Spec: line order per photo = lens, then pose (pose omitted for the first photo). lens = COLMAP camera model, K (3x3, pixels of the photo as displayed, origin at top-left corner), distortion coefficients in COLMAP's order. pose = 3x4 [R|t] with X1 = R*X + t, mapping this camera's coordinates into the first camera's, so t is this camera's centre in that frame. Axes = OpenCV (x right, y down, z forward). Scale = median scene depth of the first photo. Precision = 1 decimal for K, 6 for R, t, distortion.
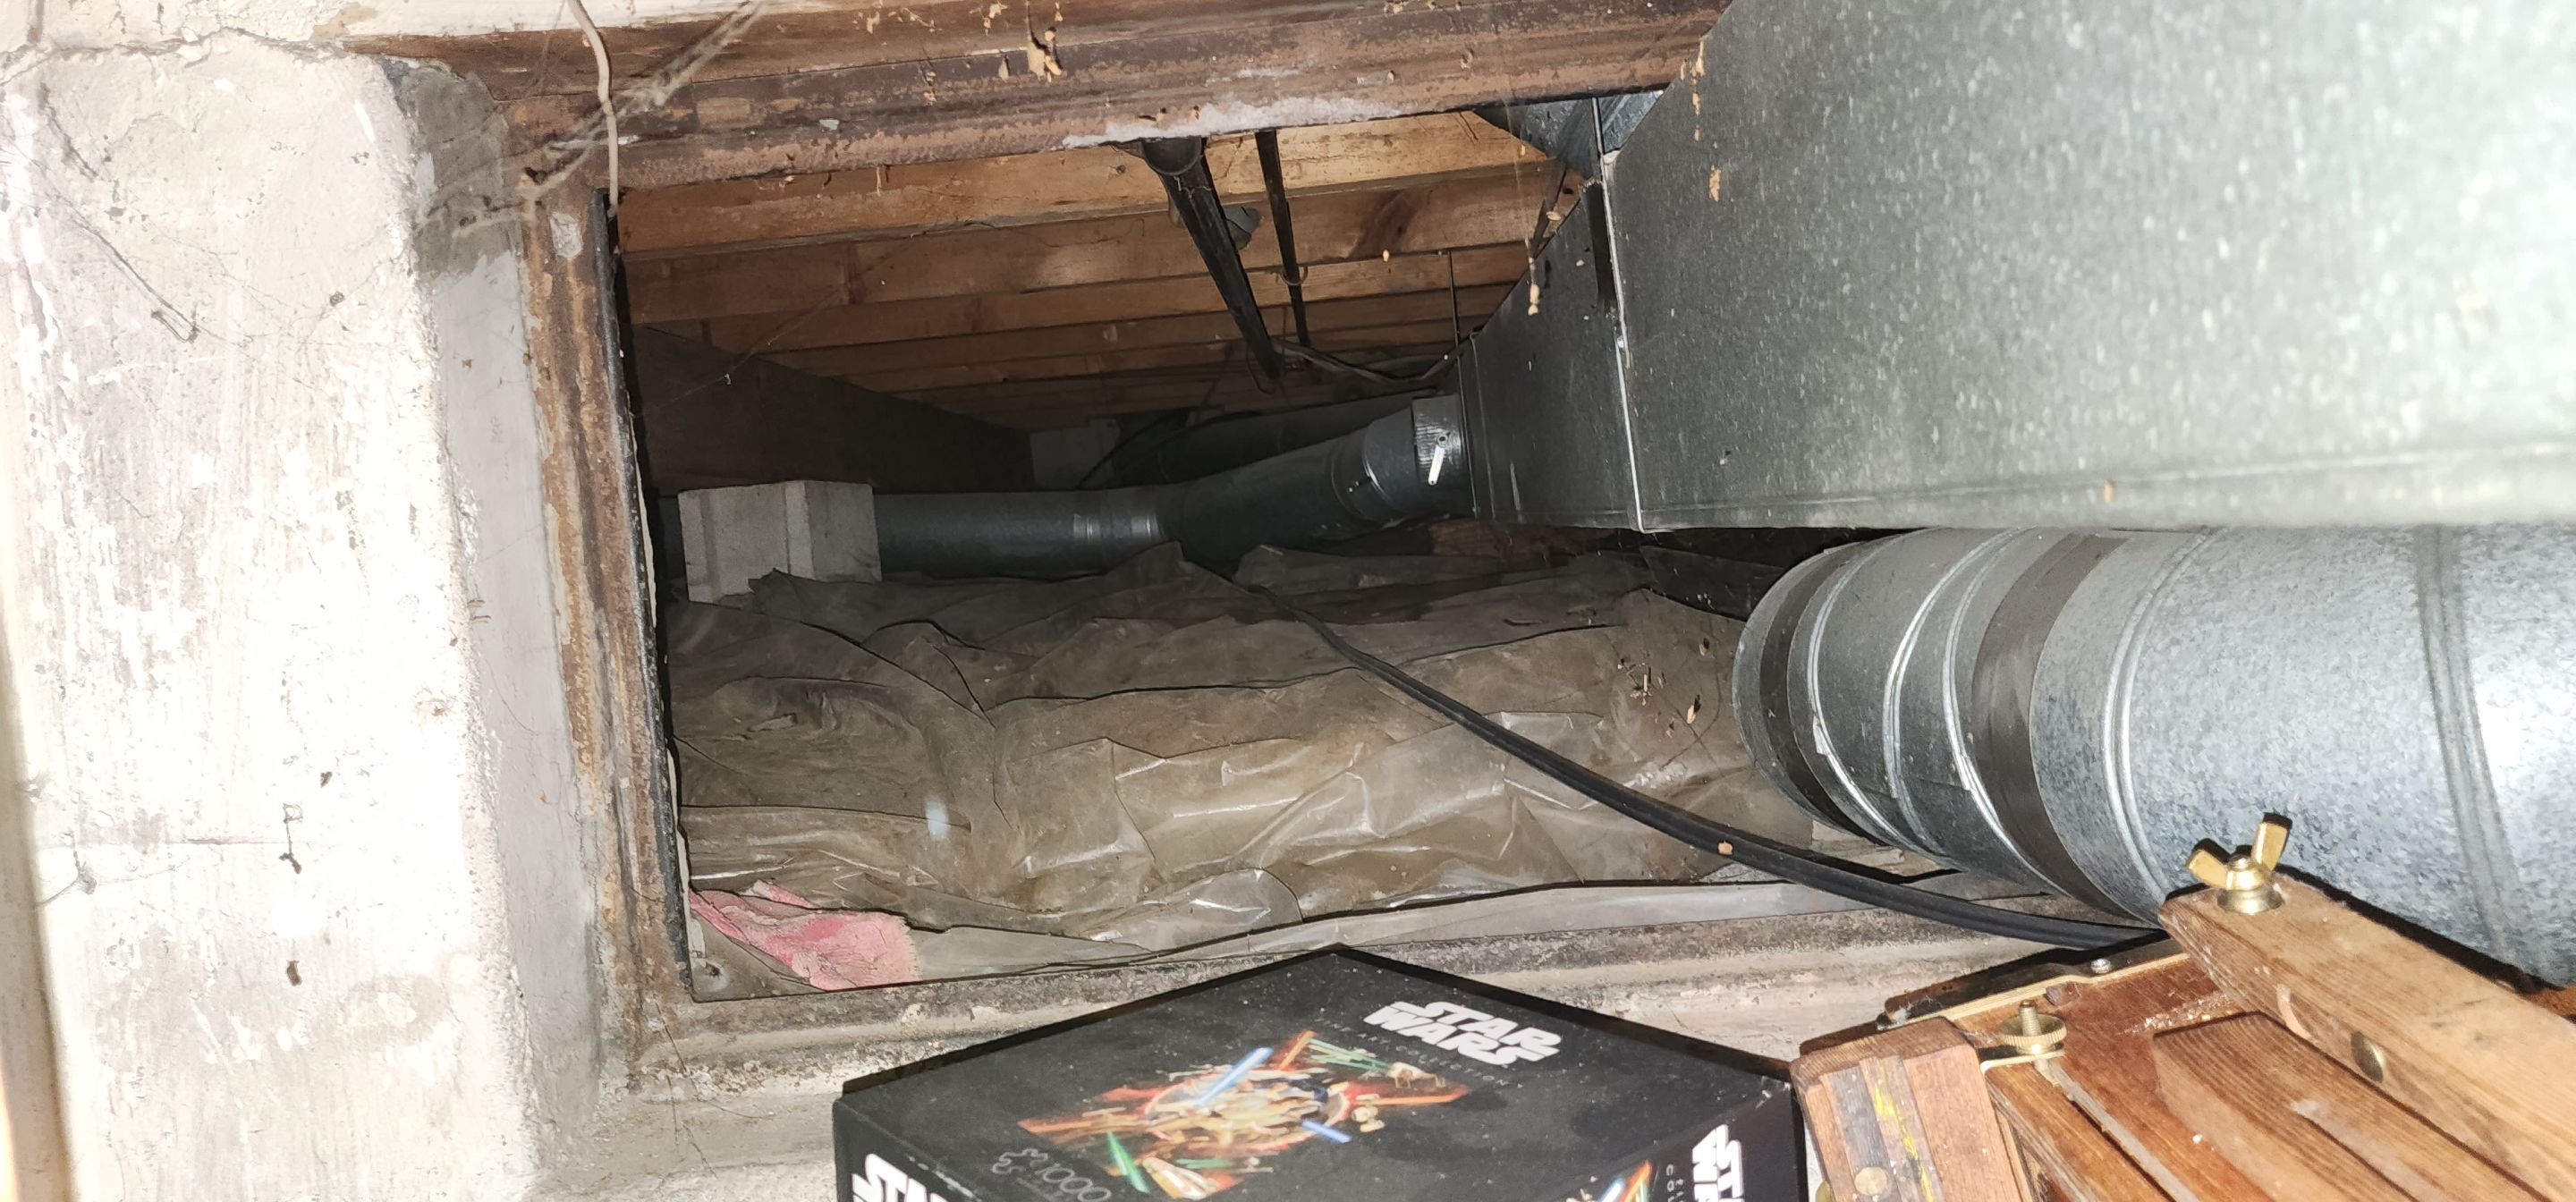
lens RADIAL K [[1686.3, 0, 1279.4], [0, 1686.3, 604.5], [0, 0, 1]] dist [0.076945, -0.082546]
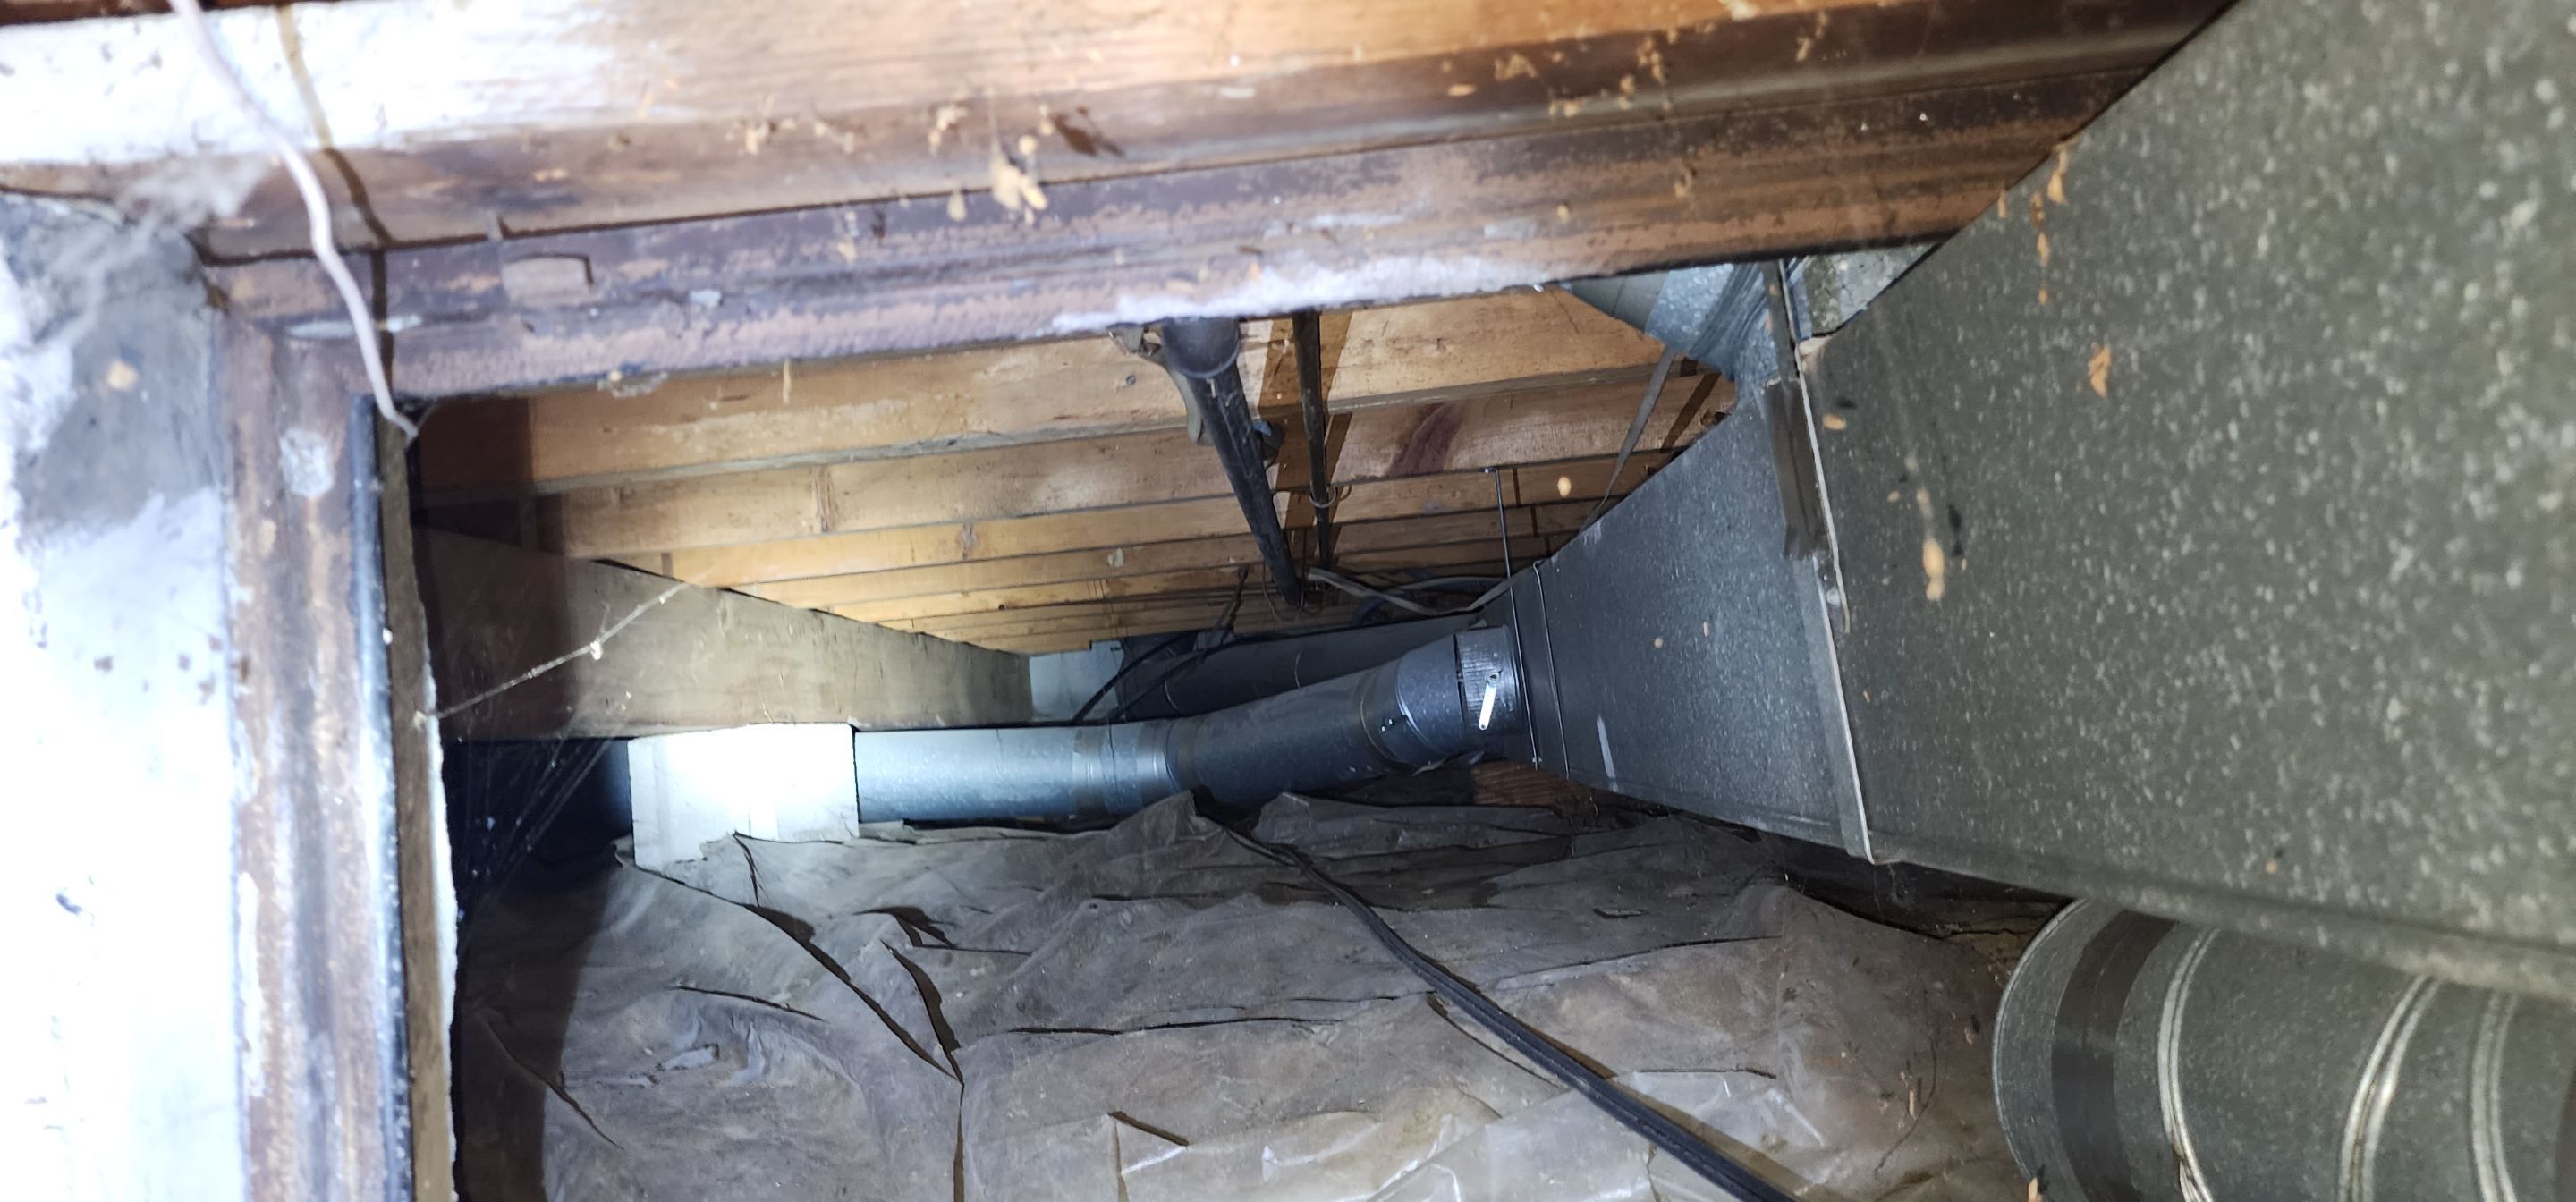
lens RADIAL K [[1686.3, 0, 1279.4], [0, 1686.3, 604.5], [0, 0, 1]] dist [0.076945, -0.082546]
pose [[0.999981, -0.006112, -0.000927, -0.036718], [0.005950, 0.992224, -0.124321, -0.075133], [0.001680, 0.124314, 0.992242, 0.339220]]
